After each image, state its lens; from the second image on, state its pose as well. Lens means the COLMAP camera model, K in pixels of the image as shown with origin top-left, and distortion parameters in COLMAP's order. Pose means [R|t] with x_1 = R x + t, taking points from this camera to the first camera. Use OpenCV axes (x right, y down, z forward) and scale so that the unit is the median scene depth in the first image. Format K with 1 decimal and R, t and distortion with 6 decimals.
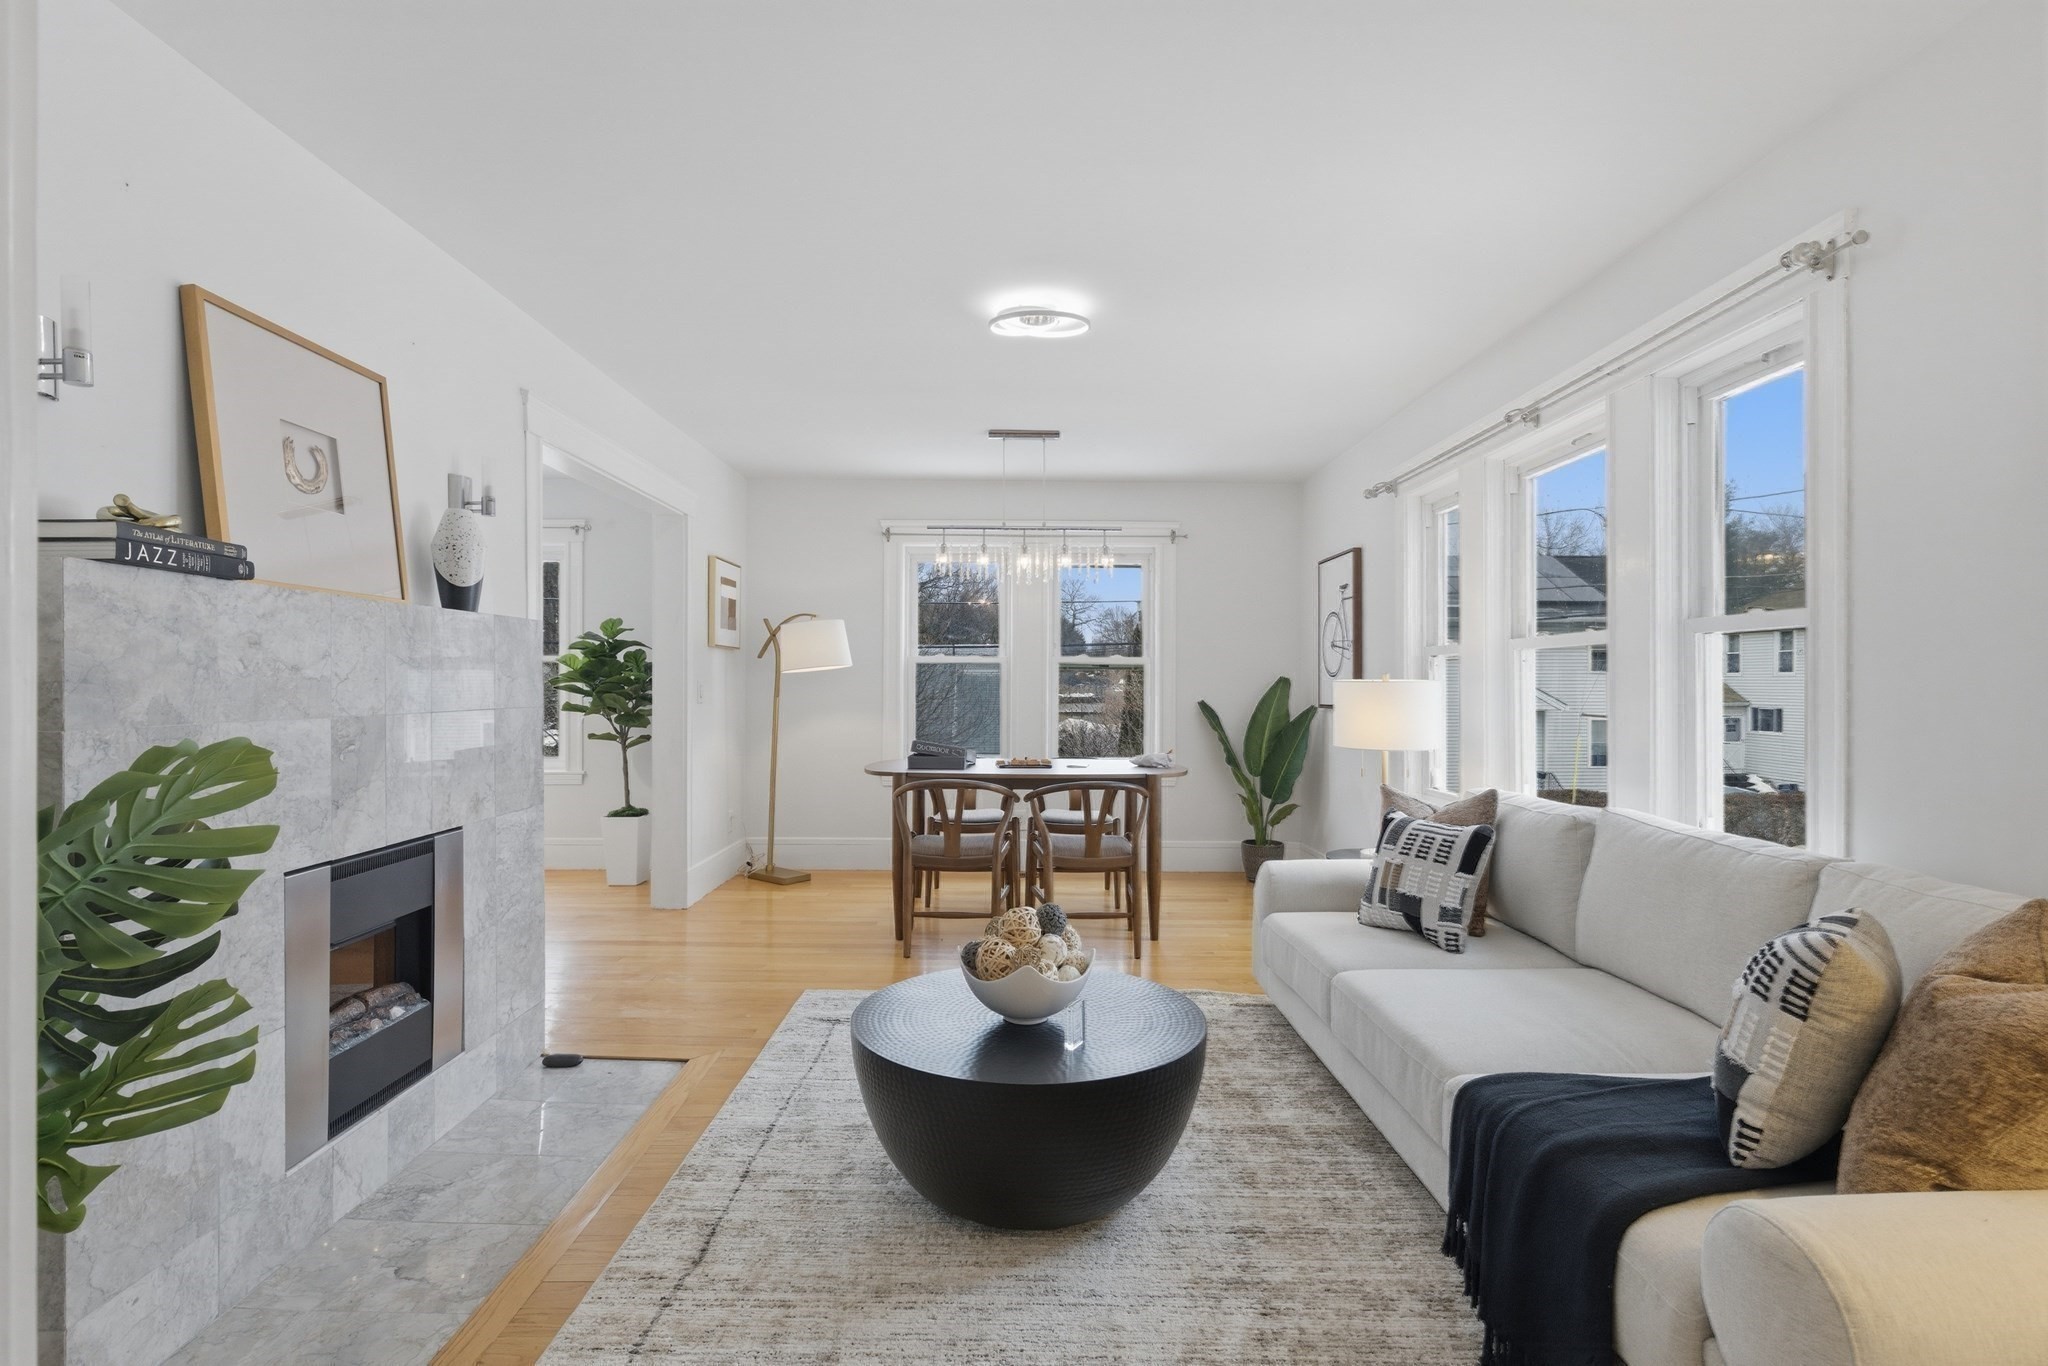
lens RADIAL K [[1074.1, 0, 1025.3], [0, 1074.1, 683.2], [0, 0, 1]] dist [-0.000042, -0.000063]
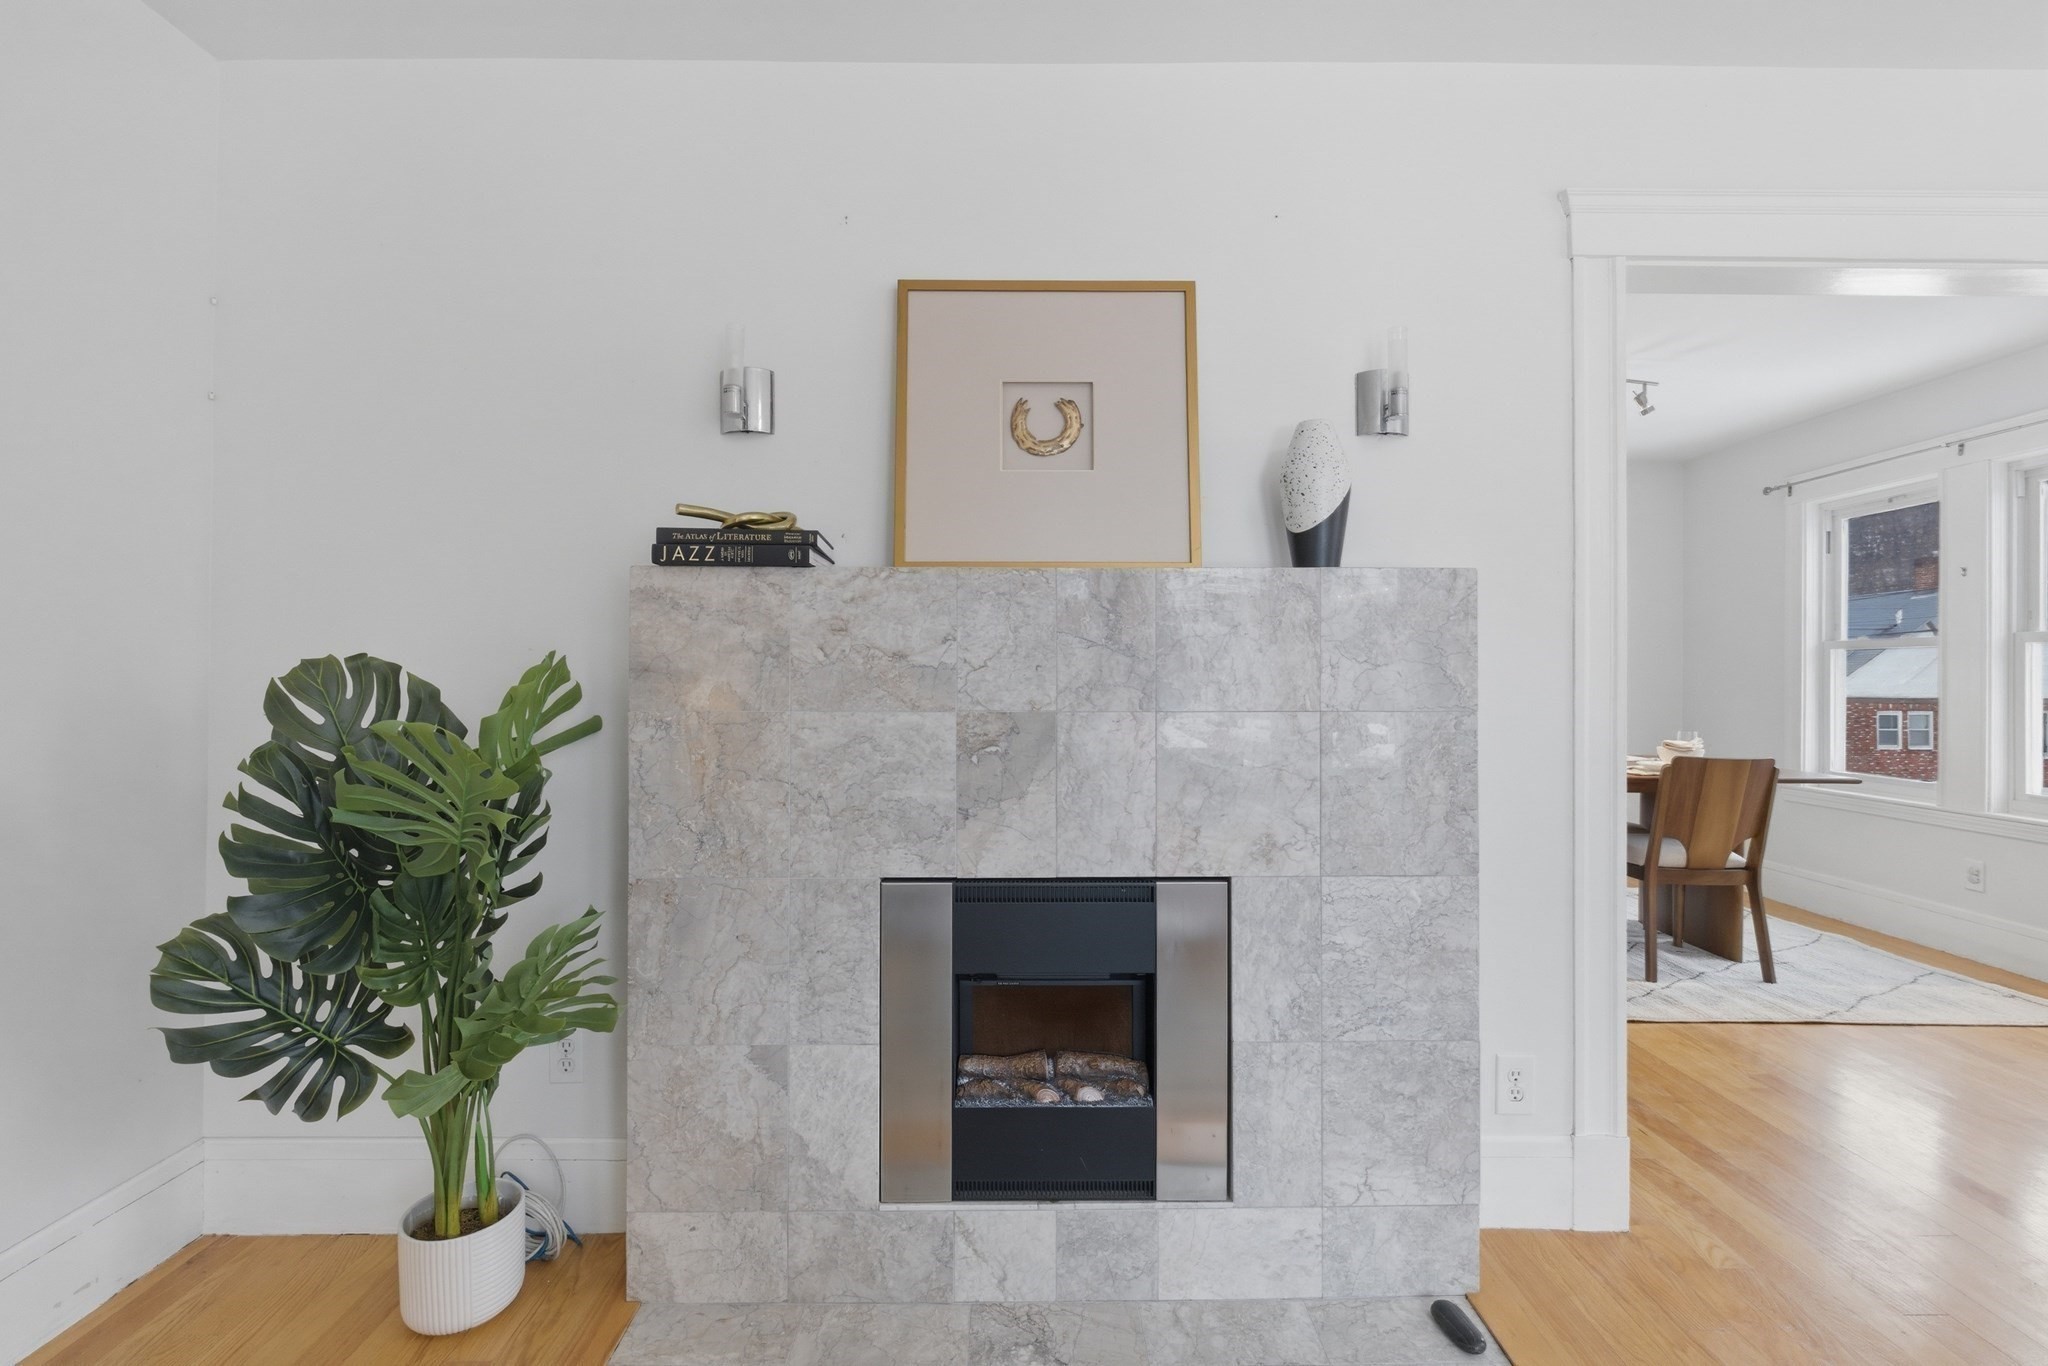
lens RADIAL K [[940.3, 0, 1020.8], [0, 940.3, 675.4], [0, 0, 1]] dist [-0.002905, -0.000218]
pose [[-0.014382, -0.000528, -0.999896, 0.111583], [-0.001225, 0.999999, -0.000511, 0.003508], [0.999896, 0.001217, -0.014383, 1.111457]]
